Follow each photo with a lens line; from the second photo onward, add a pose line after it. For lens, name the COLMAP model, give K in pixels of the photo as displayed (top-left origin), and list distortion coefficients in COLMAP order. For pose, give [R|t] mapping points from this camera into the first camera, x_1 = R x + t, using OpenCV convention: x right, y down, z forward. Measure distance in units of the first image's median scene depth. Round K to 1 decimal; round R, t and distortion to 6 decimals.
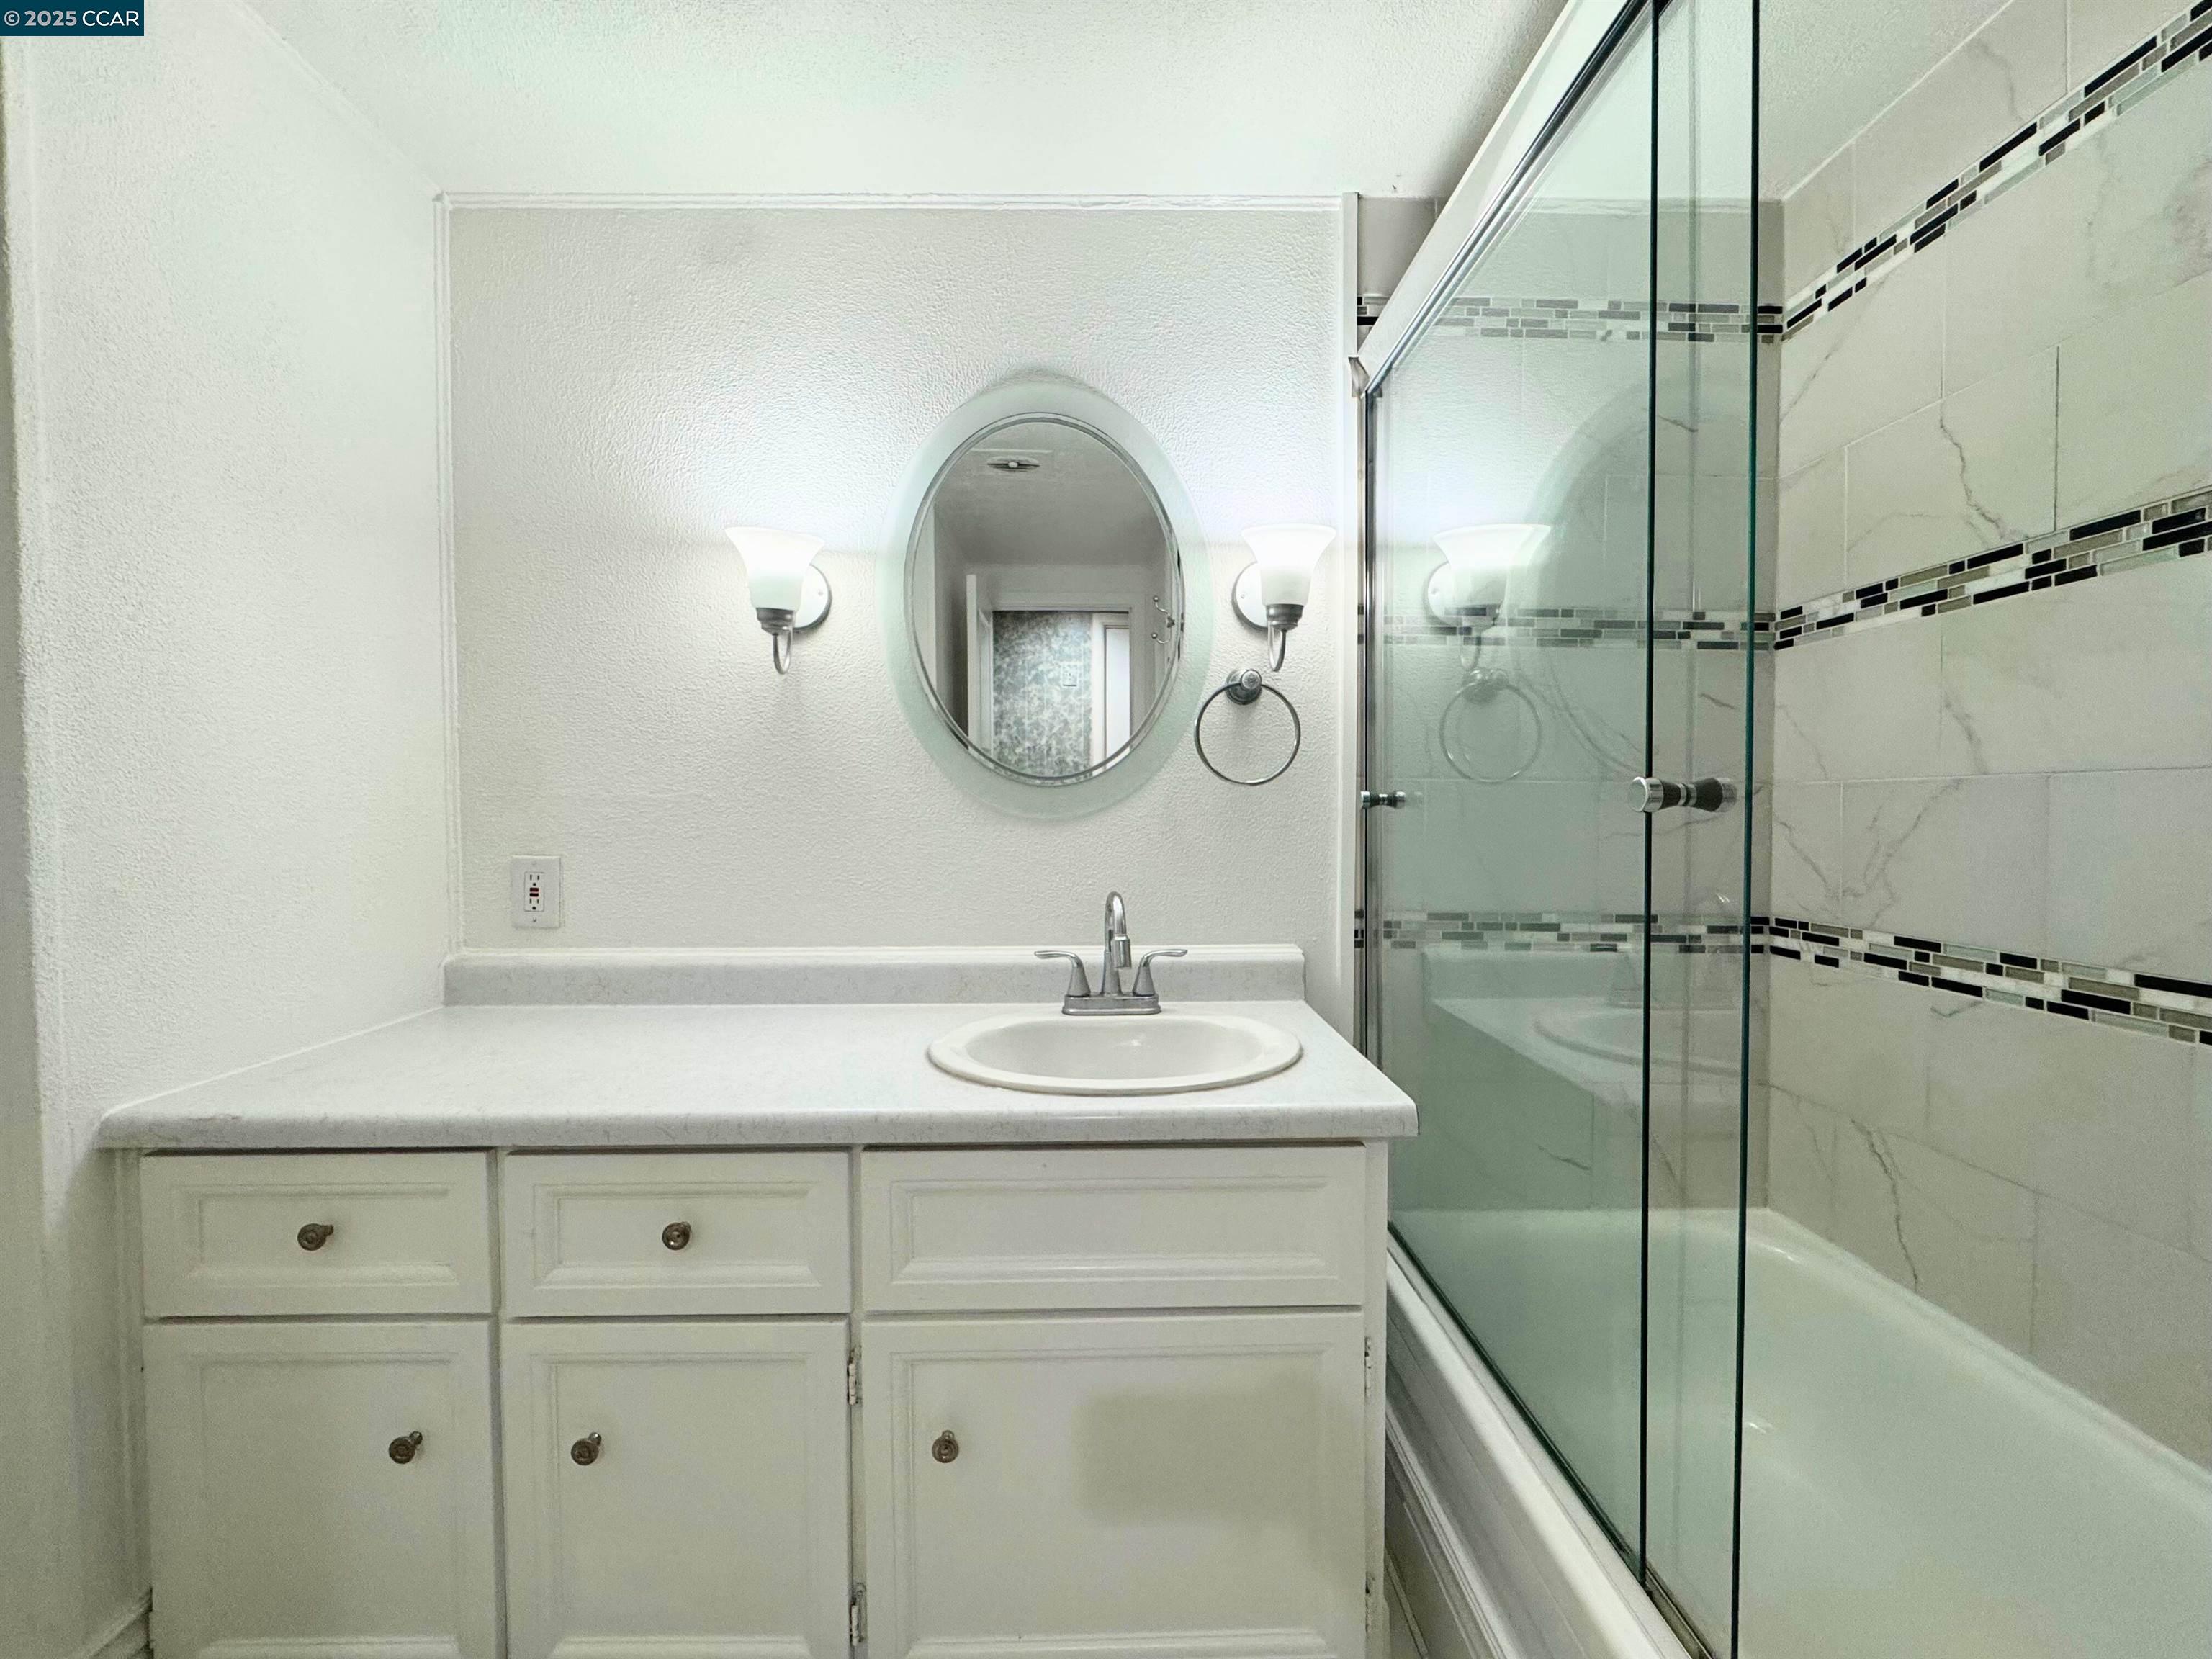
lens RADIAL K [[884.7, 0, 1103.2], [0, 884.7, 827.1], [0, 0, 1]] dist [-0.004039, -0.000135]
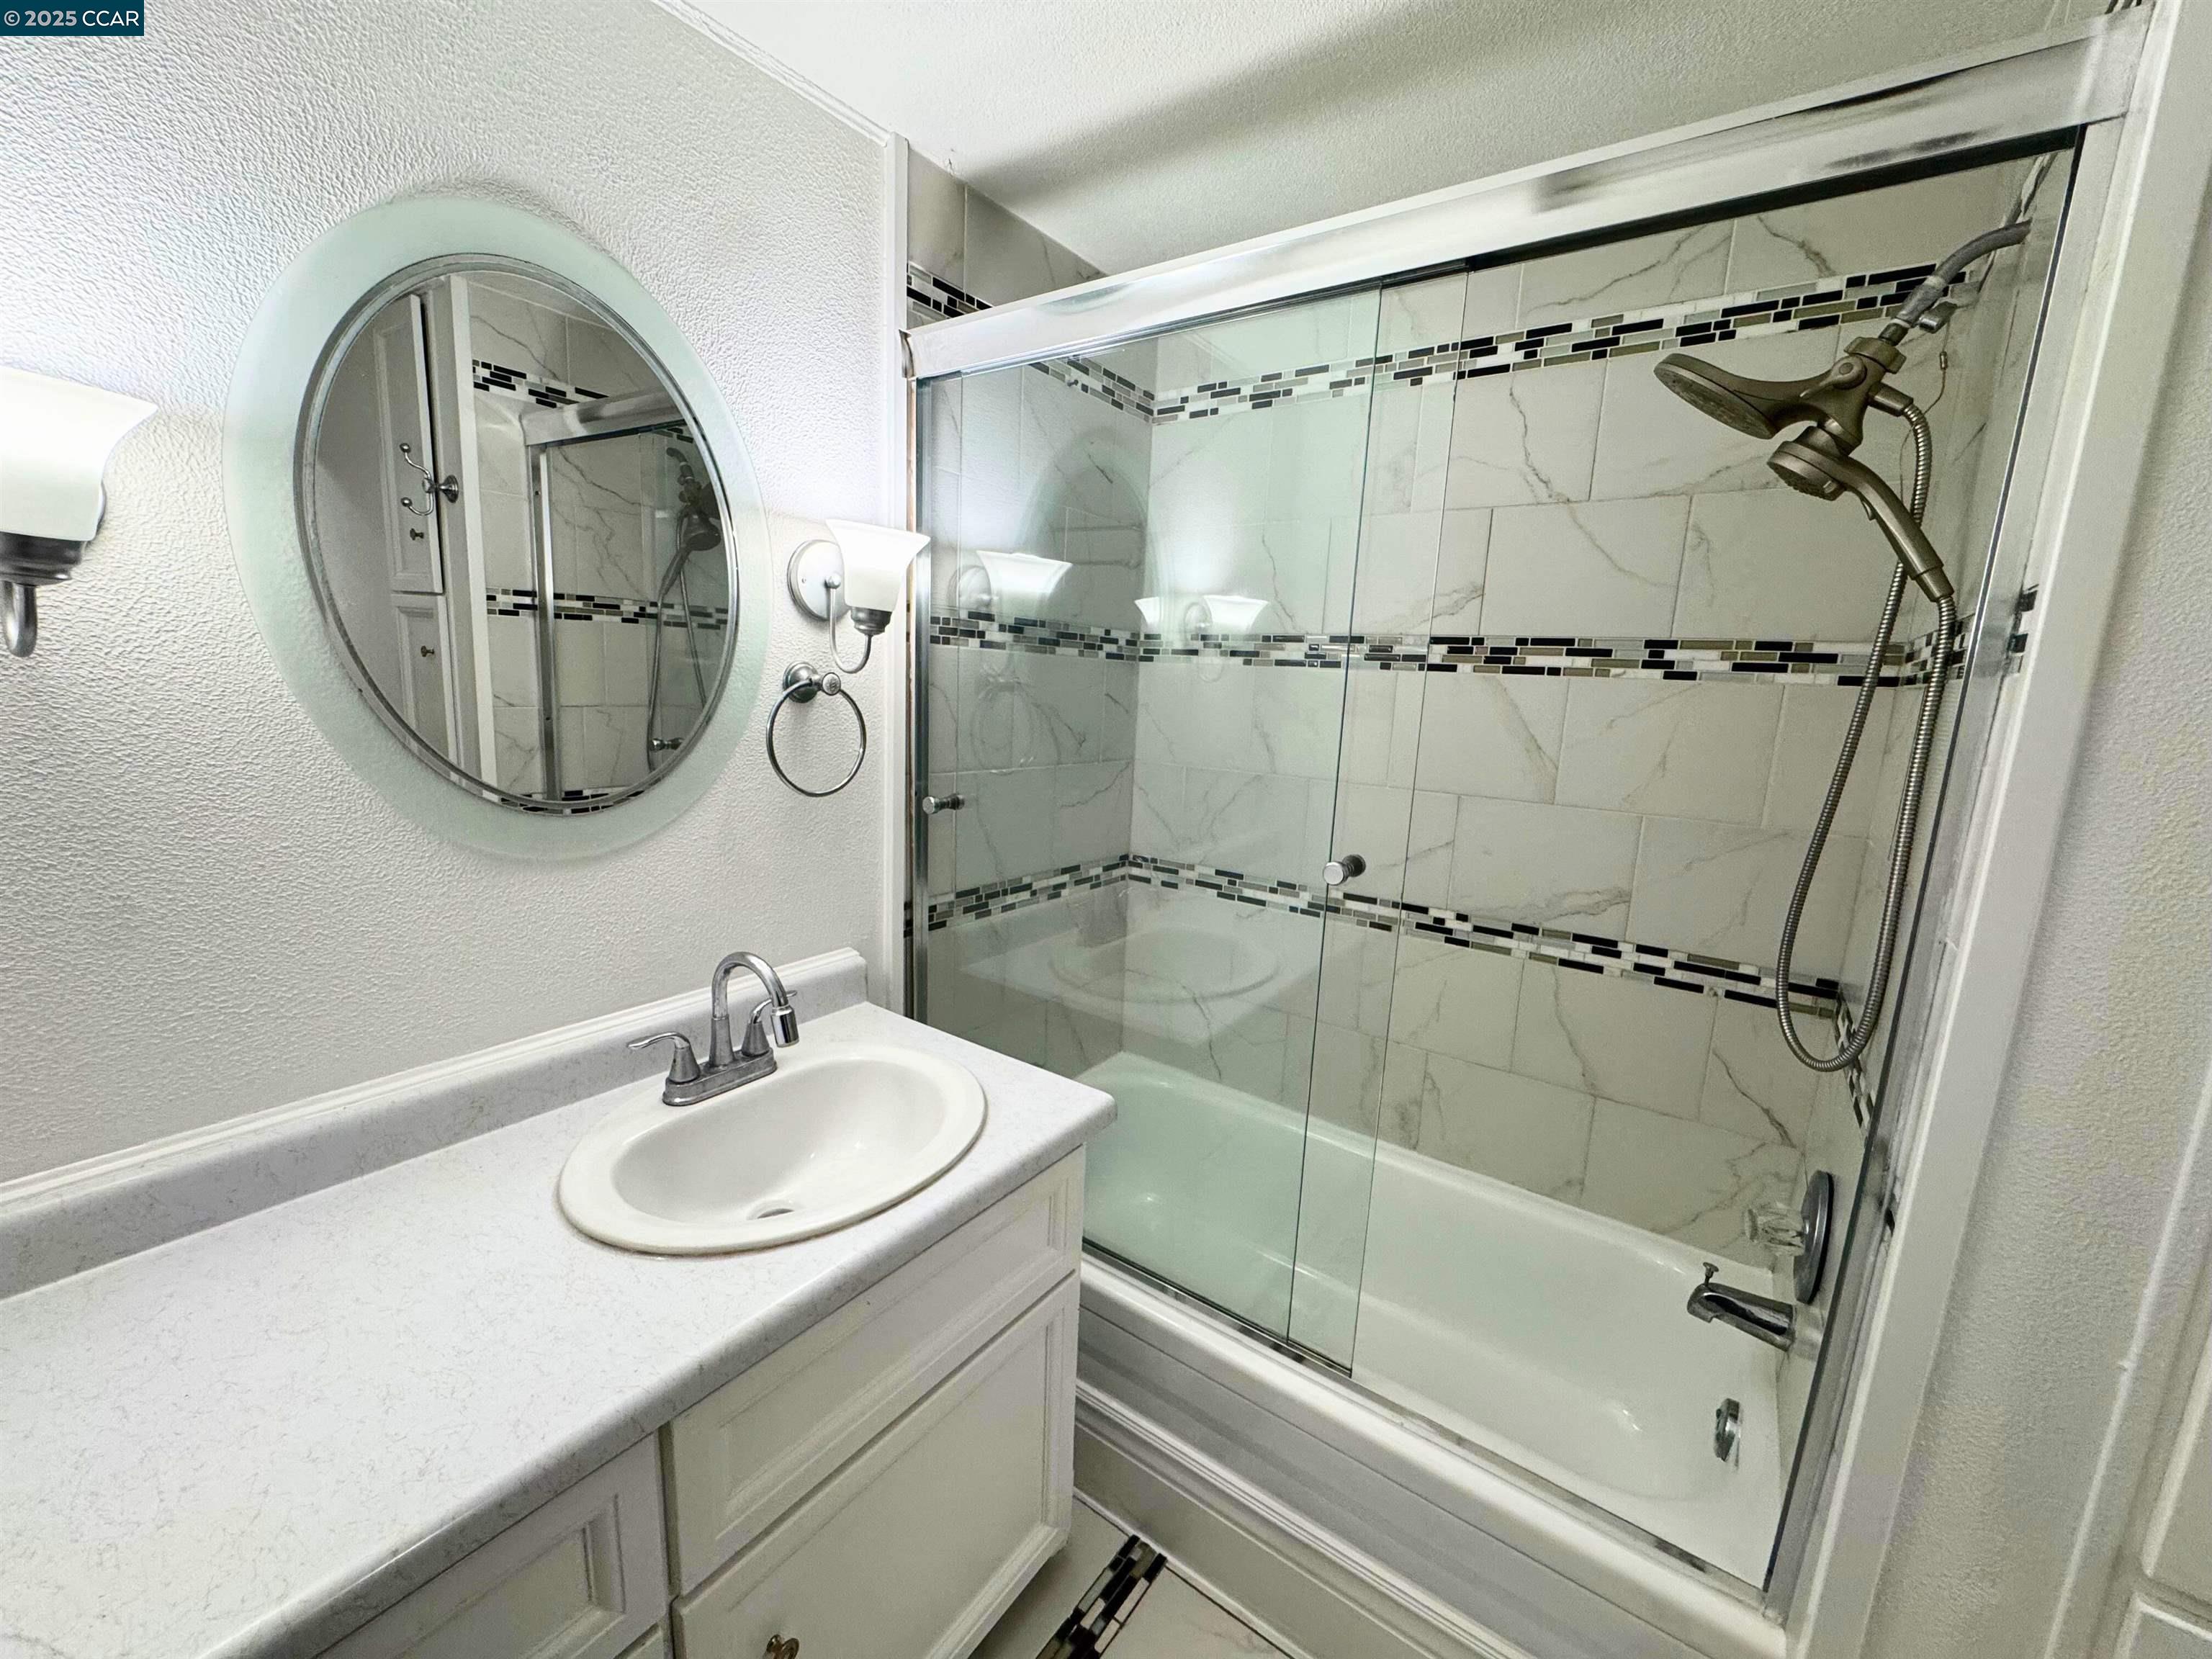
lens RADIAL K [[884.7, 0, 1096.8], [0, 884.7, 828.5], [0, 0, 1]] dist [-0.004039, -0.000135]
pose [[0.602140, -0.114100, 0.790195, -0.403610], [-0.025047, 0.986548, 0.161539, -0.172978], [-0.797998, -0.117061, 0.591182, 0.226796]]
